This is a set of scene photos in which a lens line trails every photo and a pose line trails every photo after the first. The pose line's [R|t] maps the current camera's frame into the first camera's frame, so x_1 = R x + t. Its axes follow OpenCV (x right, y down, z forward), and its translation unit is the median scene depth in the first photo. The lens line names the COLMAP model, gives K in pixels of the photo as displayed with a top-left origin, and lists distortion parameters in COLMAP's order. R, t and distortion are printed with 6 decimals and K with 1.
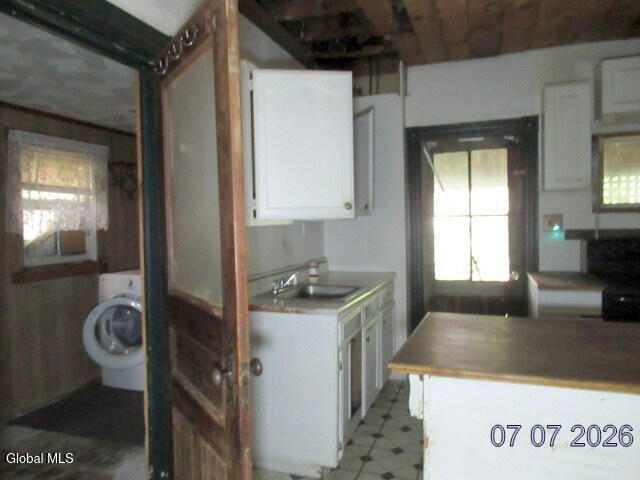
lens RADIAL K [[475.0, 0, 321.9], [0, 475.0, 242.3], [0, 0, 1]] dist [-0.007954, 0.000987]
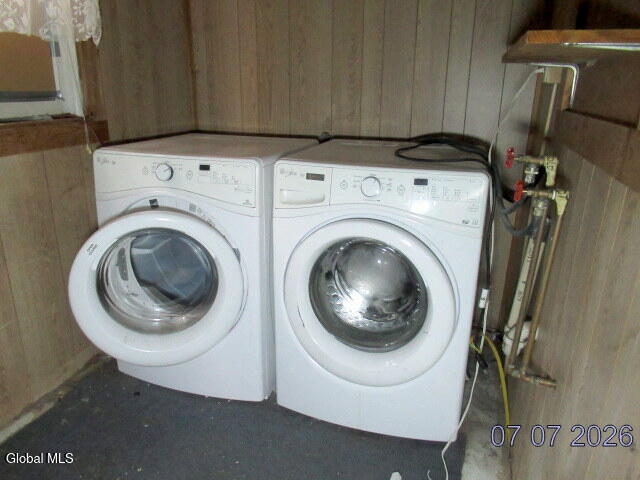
lens RADIAL K [[475.0, 0, 317.0], [0, 475.0, 242.6], [0, 0, 1]] dist [-0.007954, 0.000987]
pose [[0.999090, 0.036064, 0.022755, -0.303398], [-0.041023, 0.958523, 0.282046, 0.020696], [-0.011640, -0.282723, 0.959131, 0.623661]]
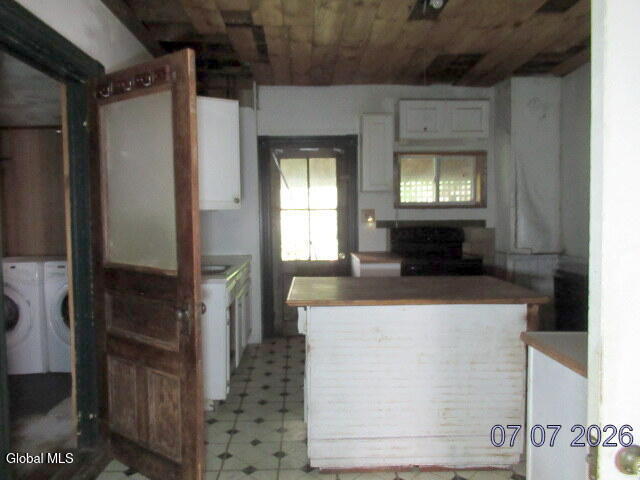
lens RADIAL K [[475.0, 0, 316.6], [0, 475.0, 239.3], [0, 0, 1]] dist [-0.007954, 0.000987]
pose [[0.933902, -0.008746, 0.357421, -0.134336], [0.006209, 0.999947, 0.008246, 0.014819], [-0.357474, -0.005482, 0.933907, -0.211616]]
